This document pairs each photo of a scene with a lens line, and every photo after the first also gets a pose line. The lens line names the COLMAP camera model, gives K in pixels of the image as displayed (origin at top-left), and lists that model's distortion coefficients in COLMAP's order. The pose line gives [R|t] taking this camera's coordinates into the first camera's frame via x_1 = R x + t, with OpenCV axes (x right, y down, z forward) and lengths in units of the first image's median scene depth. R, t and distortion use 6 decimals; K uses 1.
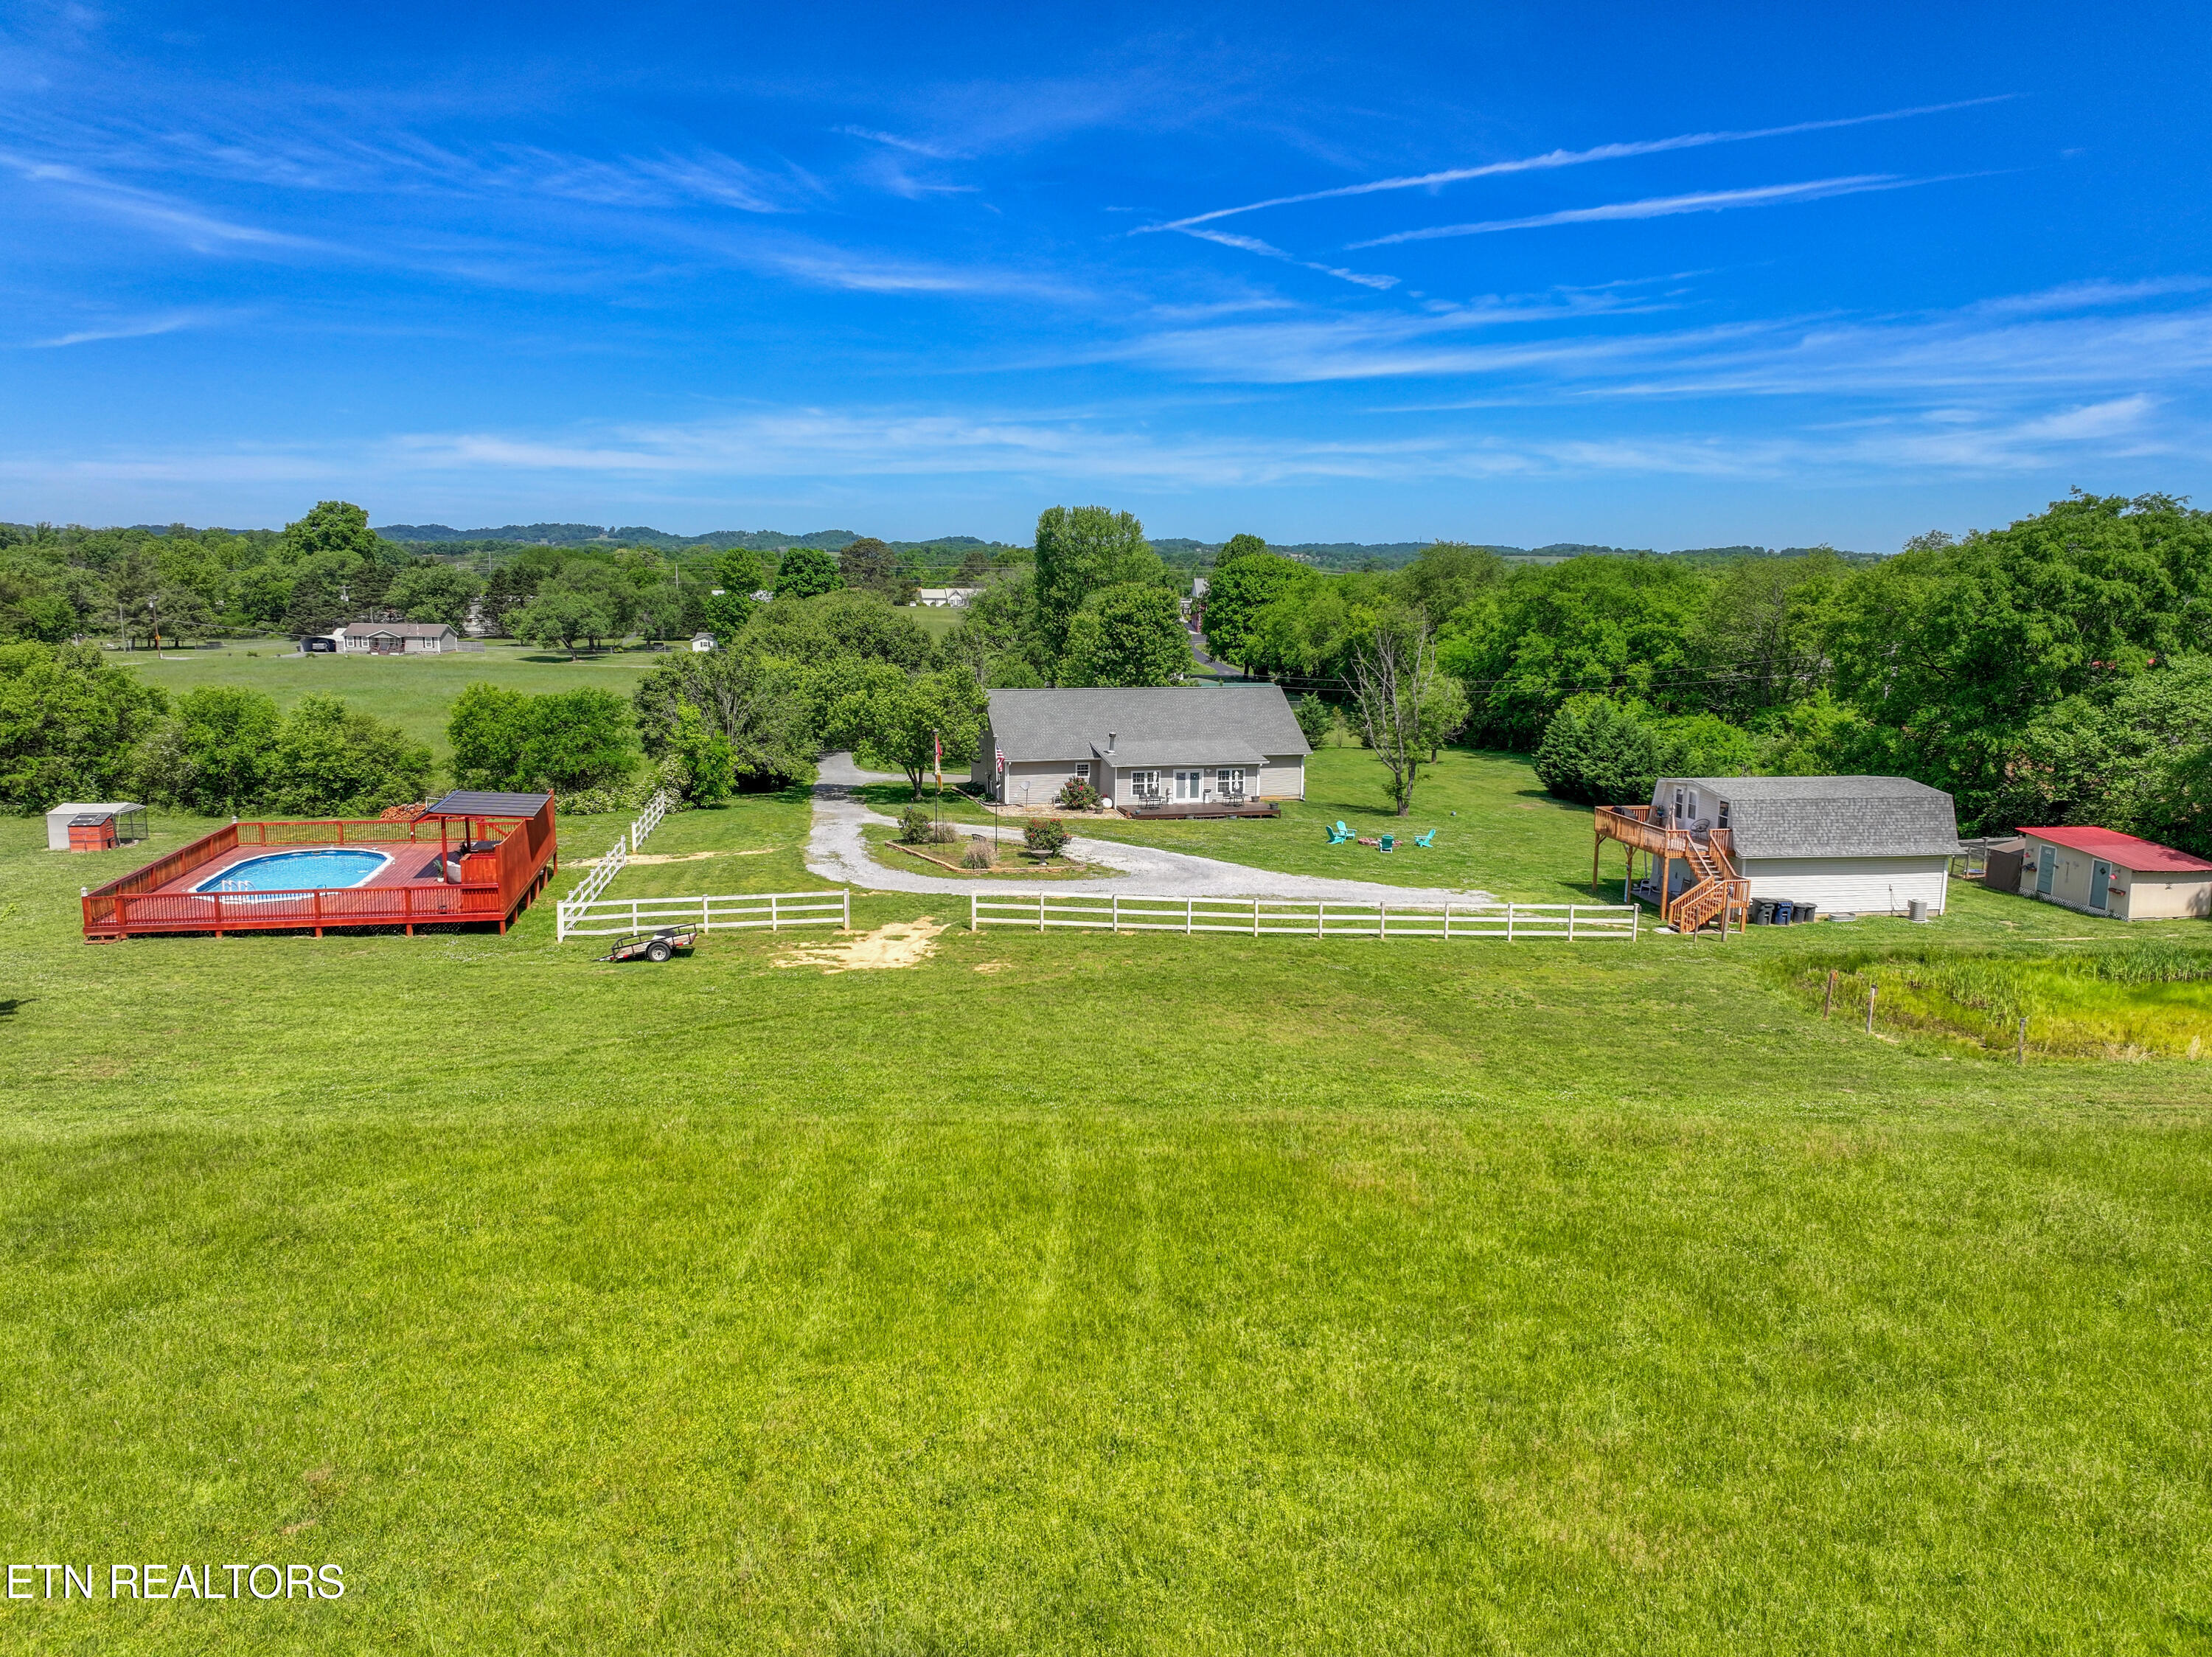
lens RADIAL K [[1530.6, 0, 1093.5], [0, 1530.6, 752.7], [0, 0, 1]] dist [-0.003802, 0.020732]
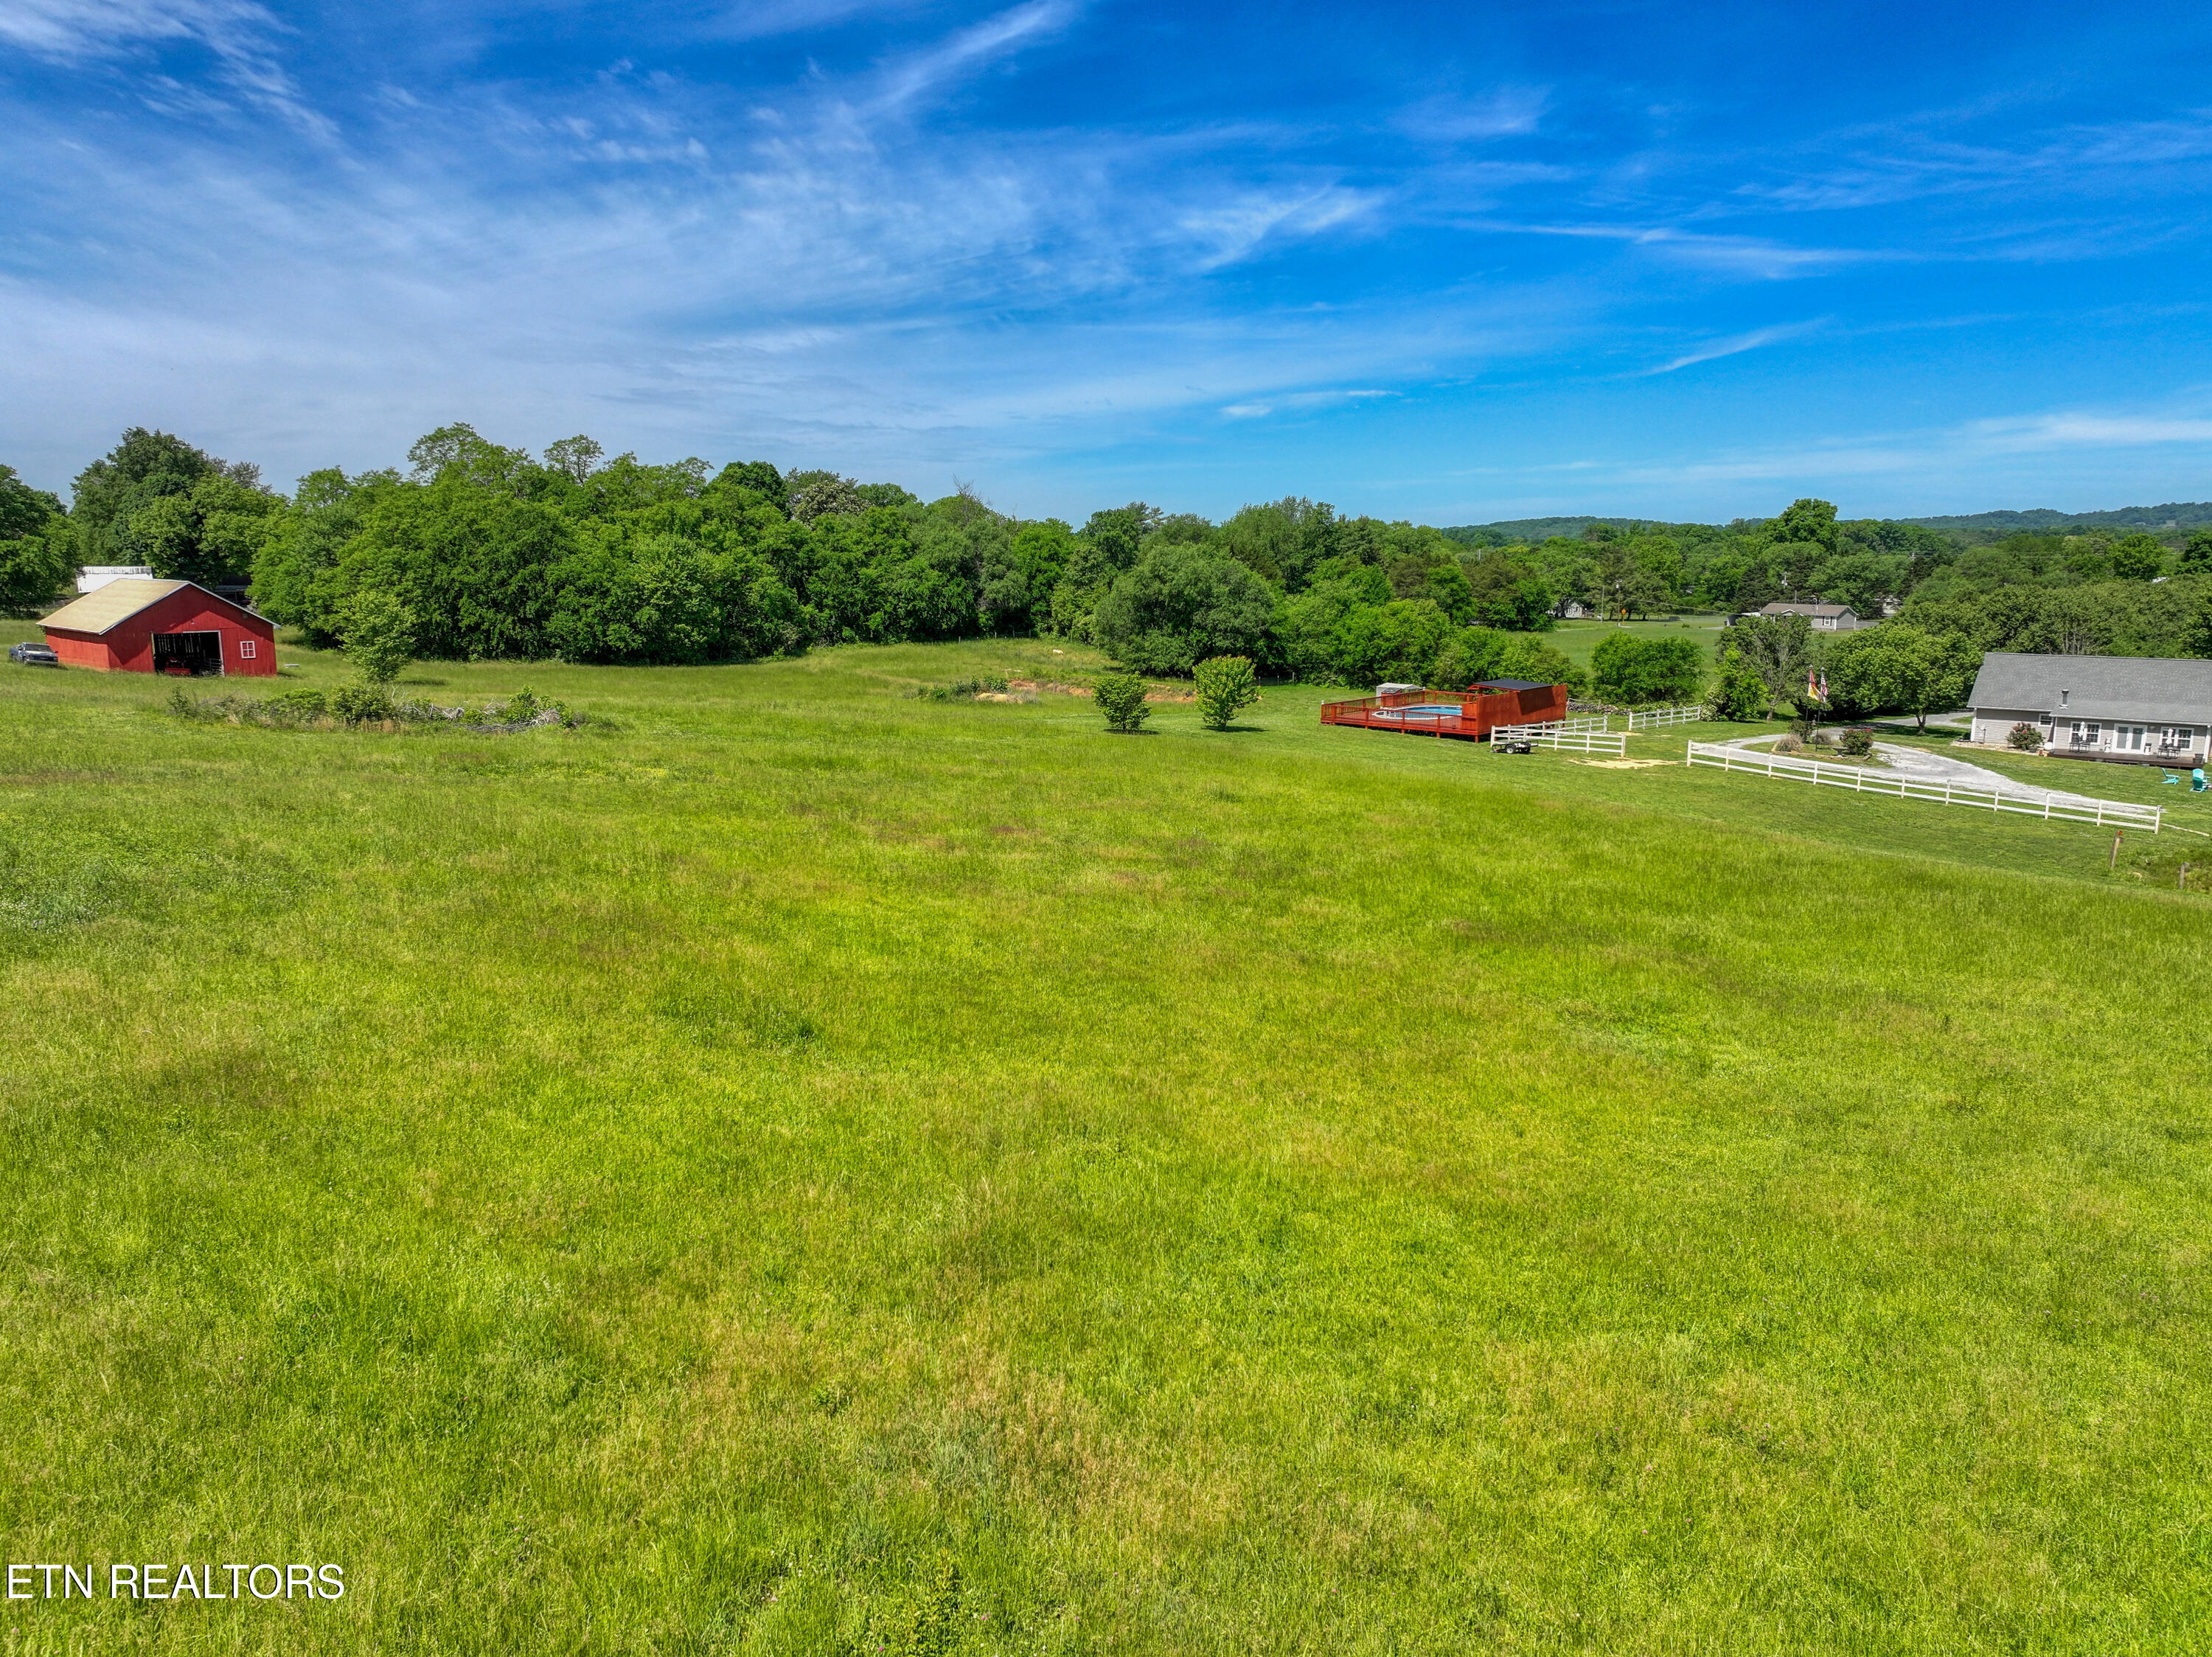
lens RADIAL K [[1533.6, 0, 1136.5], [0, 1533.6, 834.7], [0, 0, 1]] dist [-0.001154, 0.008479]
pose [[0.594185, 0.135963, -0.792754, 0.199423], [-0.088277, 0.990679, 0.103744, 0.014283], [0.799470, 0.008339, 0.600648, -0.116899]]
